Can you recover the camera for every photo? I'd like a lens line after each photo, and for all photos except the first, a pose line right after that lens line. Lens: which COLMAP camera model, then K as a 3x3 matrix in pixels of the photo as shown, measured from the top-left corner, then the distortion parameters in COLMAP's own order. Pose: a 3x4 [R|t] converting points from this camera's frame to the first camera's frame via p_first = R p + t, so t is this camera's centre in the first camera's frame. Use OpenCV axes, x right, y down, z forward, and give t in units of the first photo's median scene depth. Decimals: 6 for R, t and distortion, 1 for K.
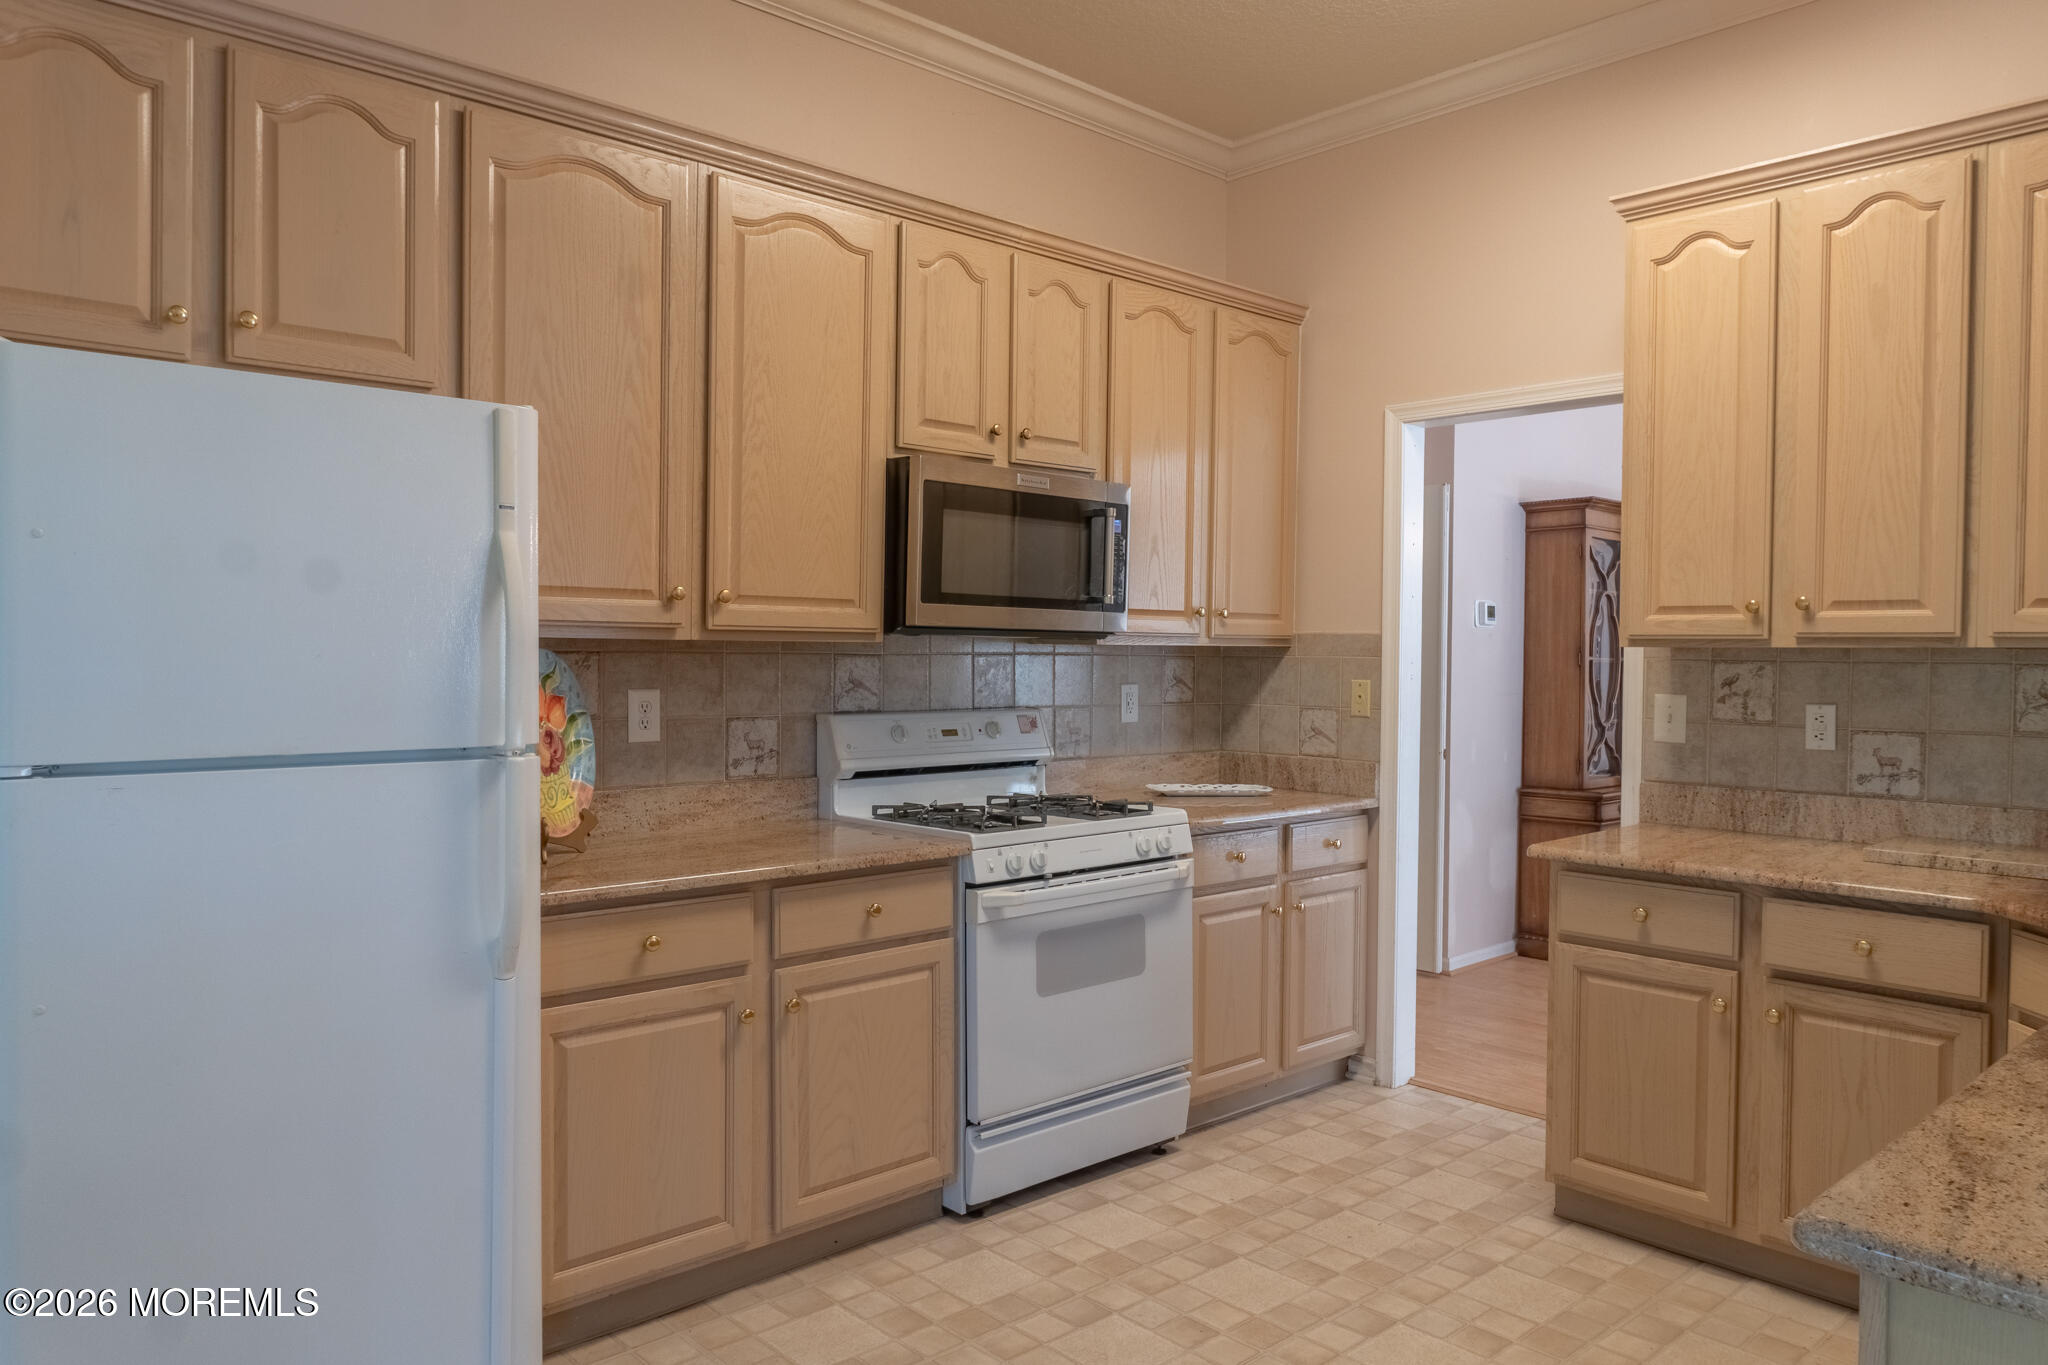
lens RADIAL K [[1391.8, 0, 1024.0], [0, 1391.8, 682.5], [0, 0, 1]] dist [-0.008355, 0.001339]
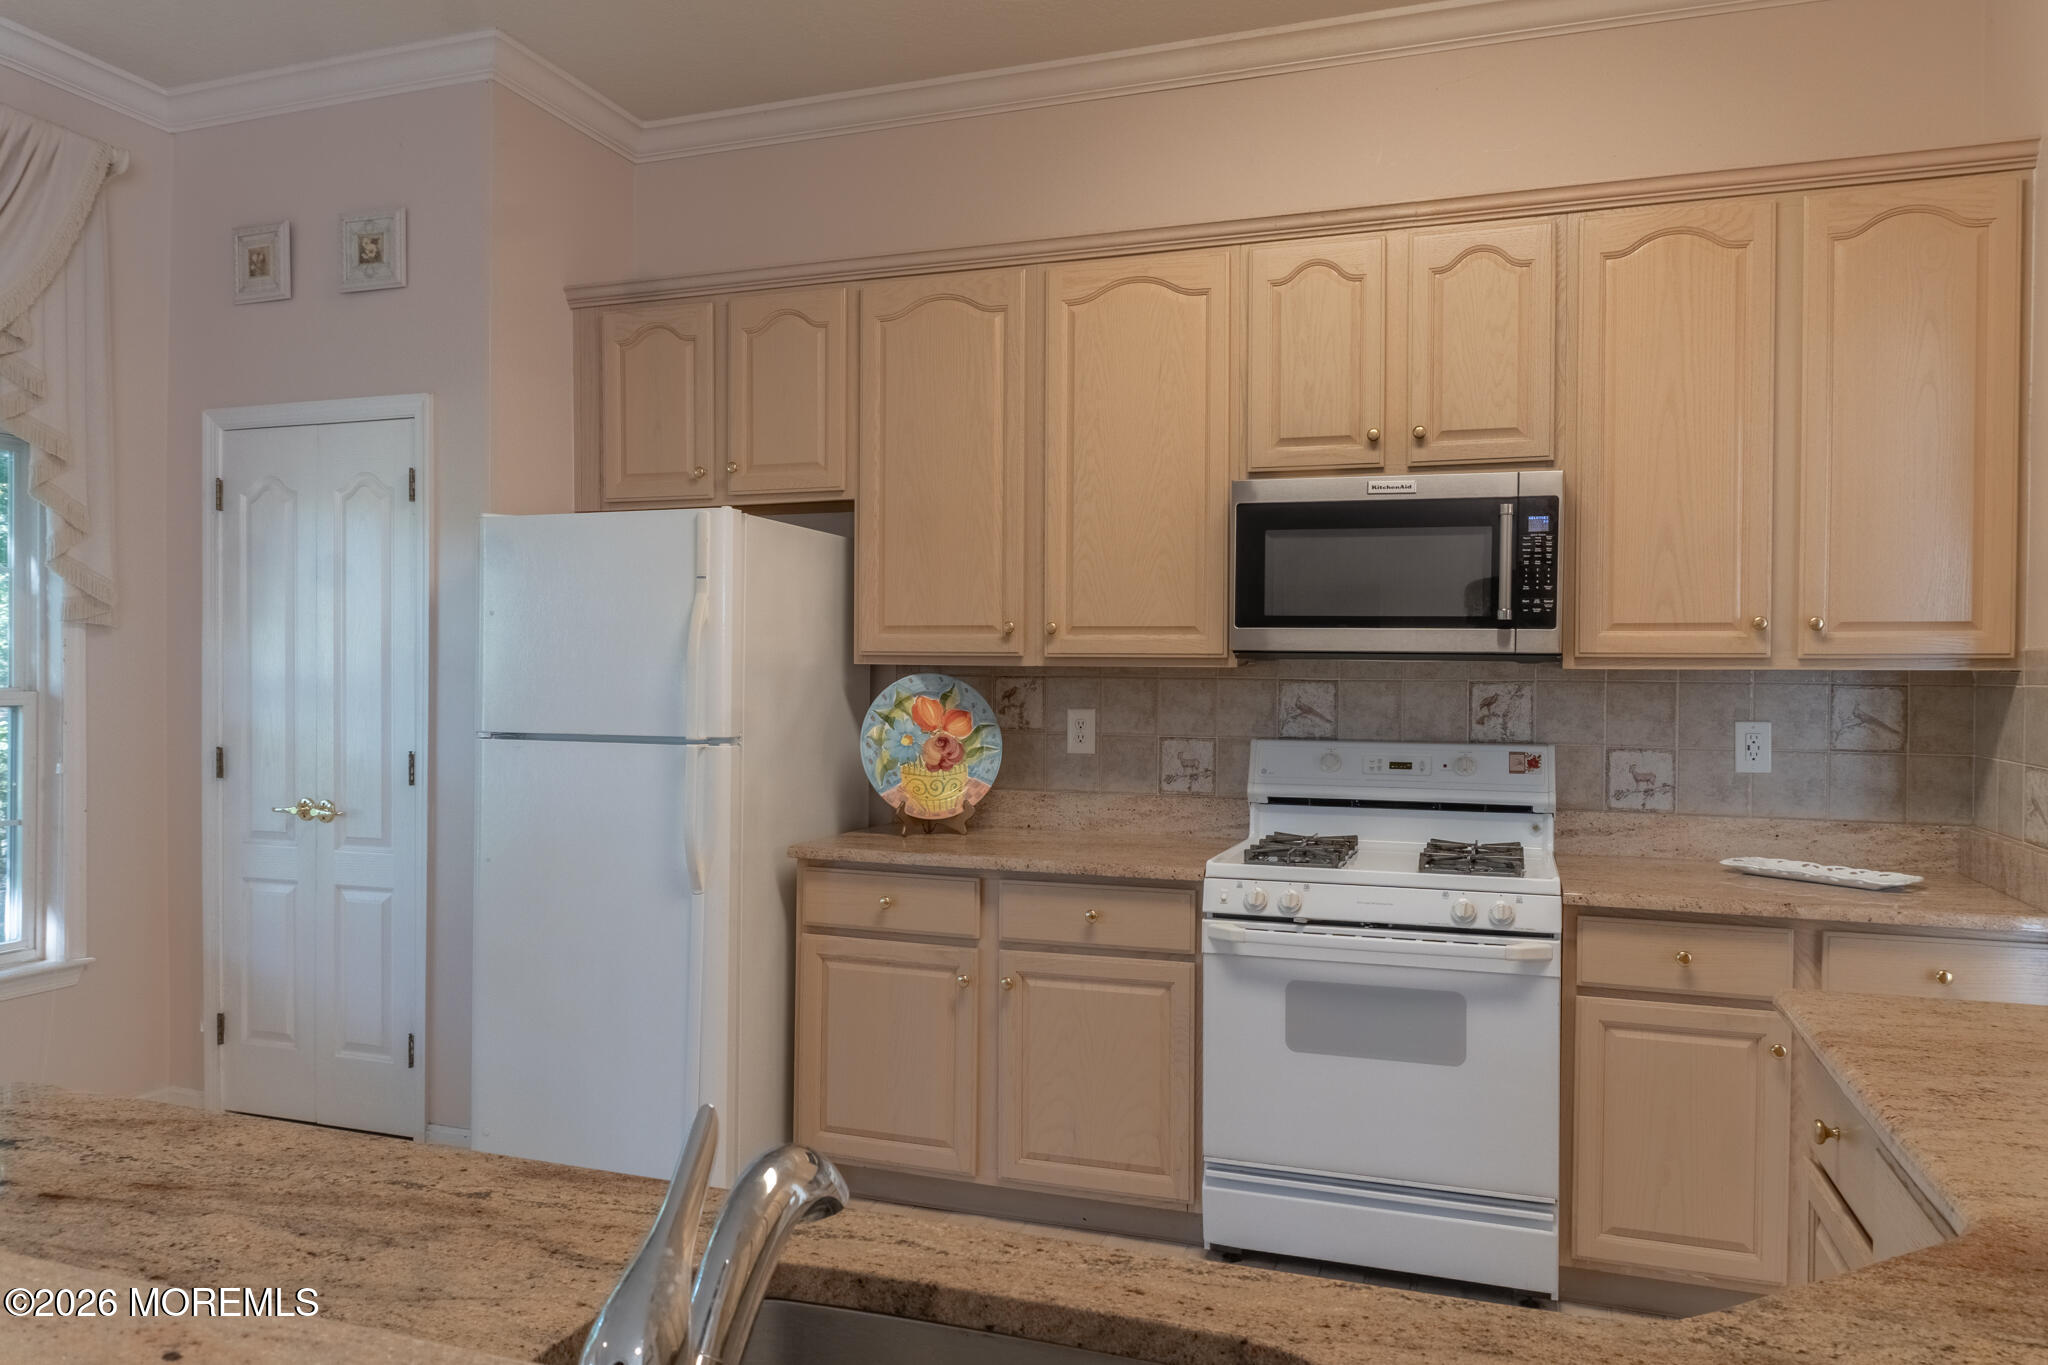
lens RADIAL K [[1376.2, 0, 1024.0], [0, 1376.2, 682.5], [0, 0, 1]] dist [-0.003812, -0.001702]
pose [[0.470305, 0.001072, -0.882503, 0.718830], [-0.023617, 0.999656, -0.011372, -0.002957], [0.882188, 0.026191, 0.470169, 0.402096]]
